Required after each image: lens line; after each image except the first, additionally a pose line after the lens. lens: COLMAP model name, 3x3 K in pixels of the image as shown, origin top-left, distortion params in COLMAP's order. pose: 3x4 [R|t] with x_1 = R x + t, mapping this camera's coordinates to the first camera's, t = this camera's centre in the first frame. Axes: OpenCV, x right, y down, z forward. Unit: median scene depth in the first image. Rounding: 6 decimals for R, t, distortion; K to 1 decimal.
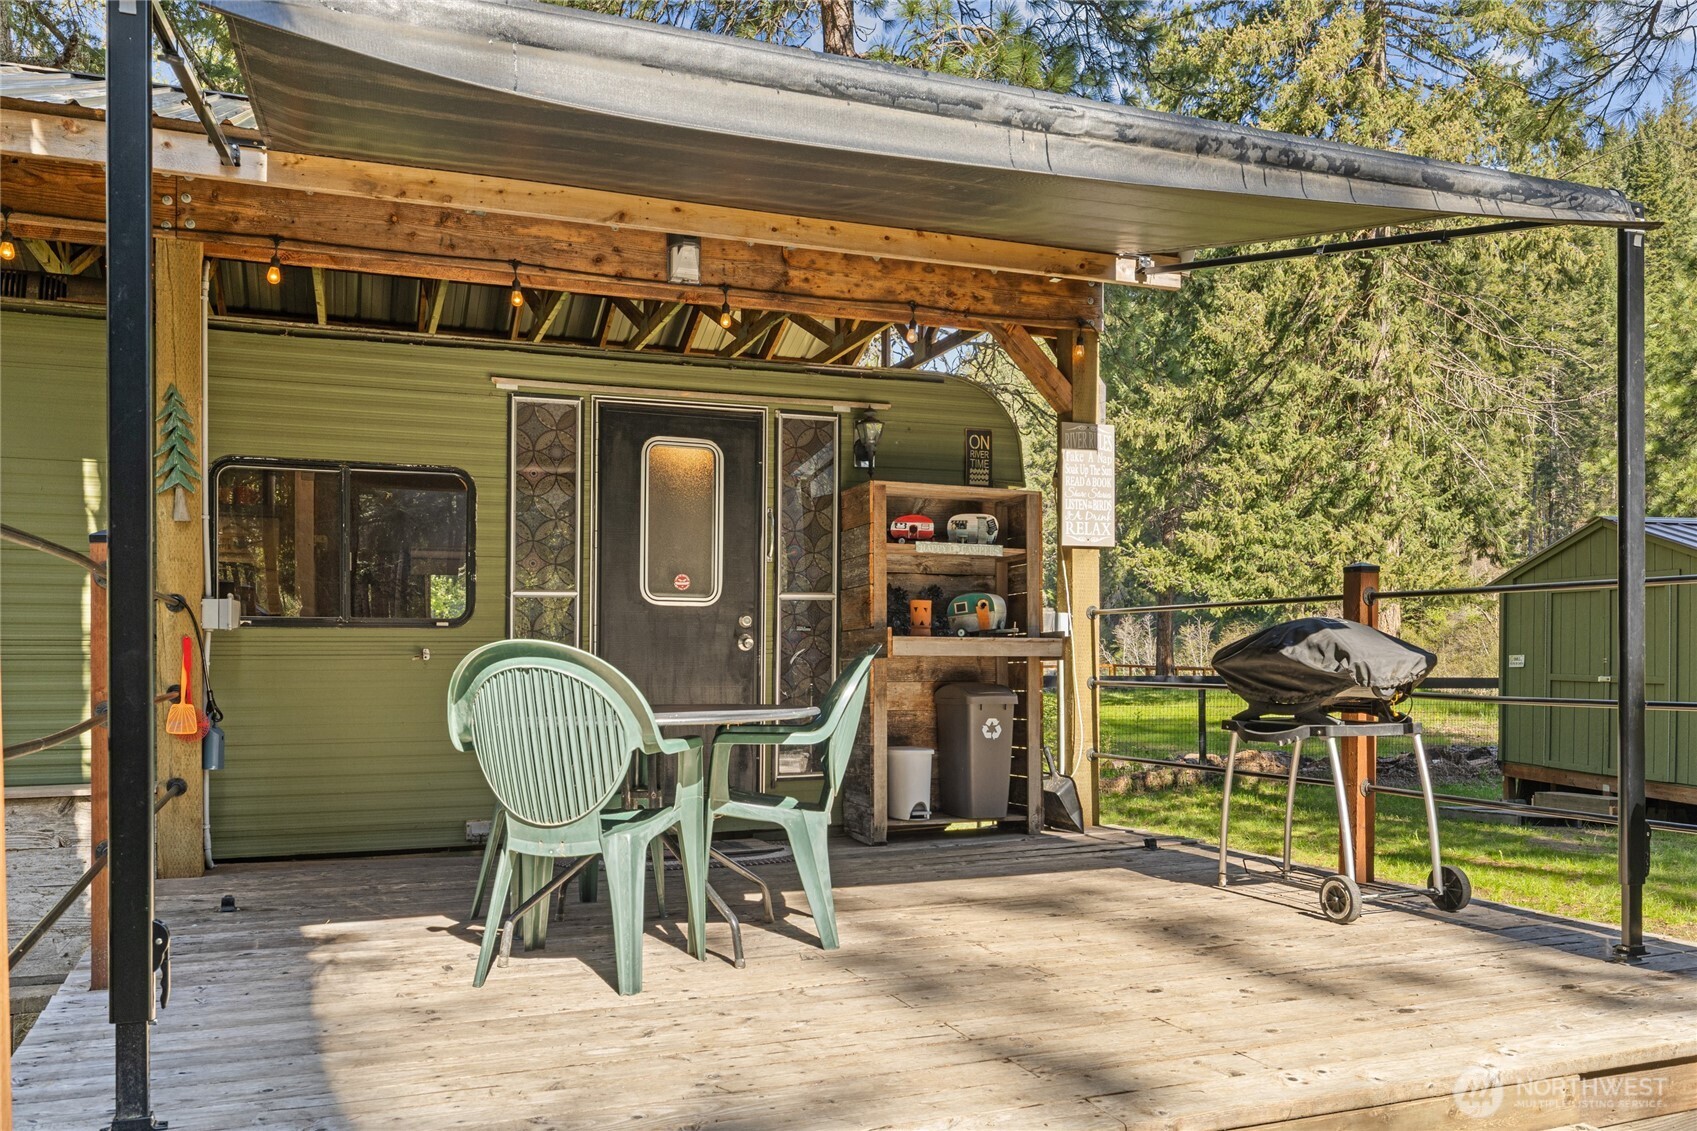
lens RADIAL K [[1486.7, 0, 848.1], [0, 1486.7, 572.4], [0, 0, 1]] dist [-0.002180, -0.002077]
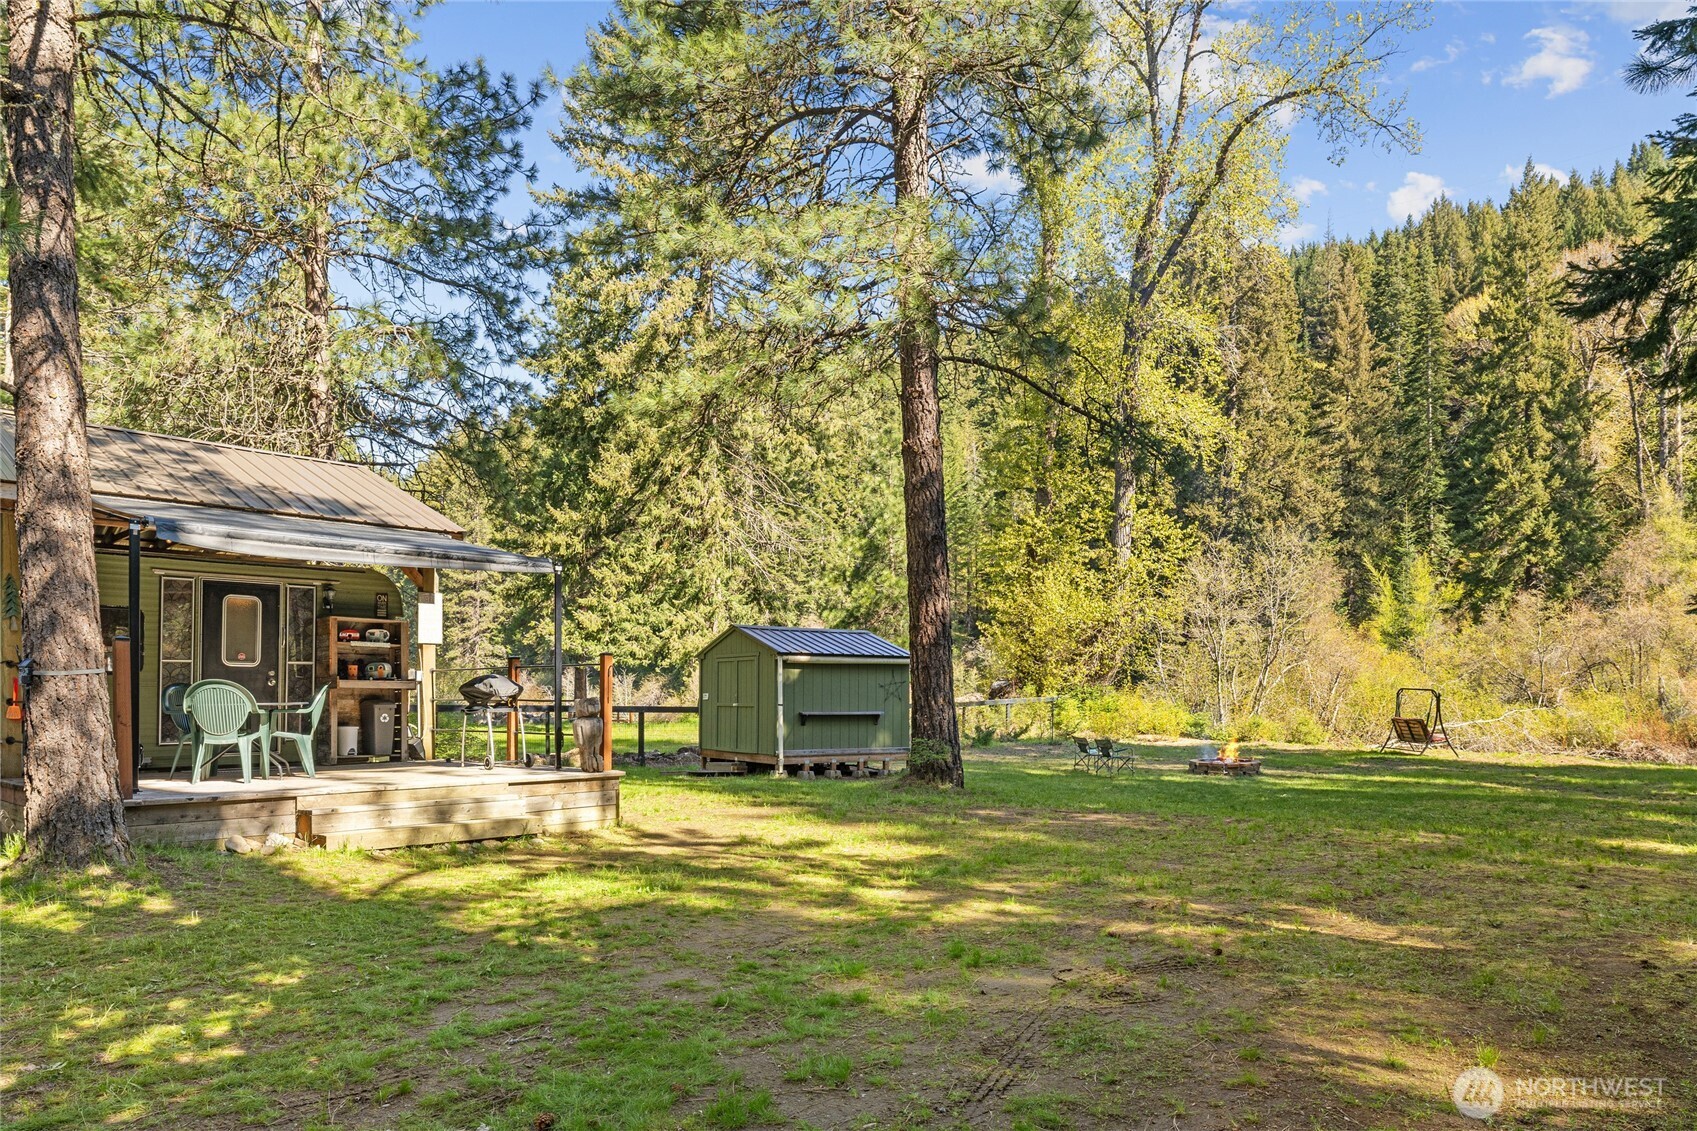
lens RADIAL K [[1052.2, 0, 824.2], [0, 1052.2, 690.2], [0, 0, 1]] dist [-0.003666, -0.001106]
pose [[0.902772, 0.003369, 0.430106, 0.004923], [-0.024457, 0.998754, 0.043509, -0.031034], [-0.429423, -0.049798, 0.901729, -0.796592]]
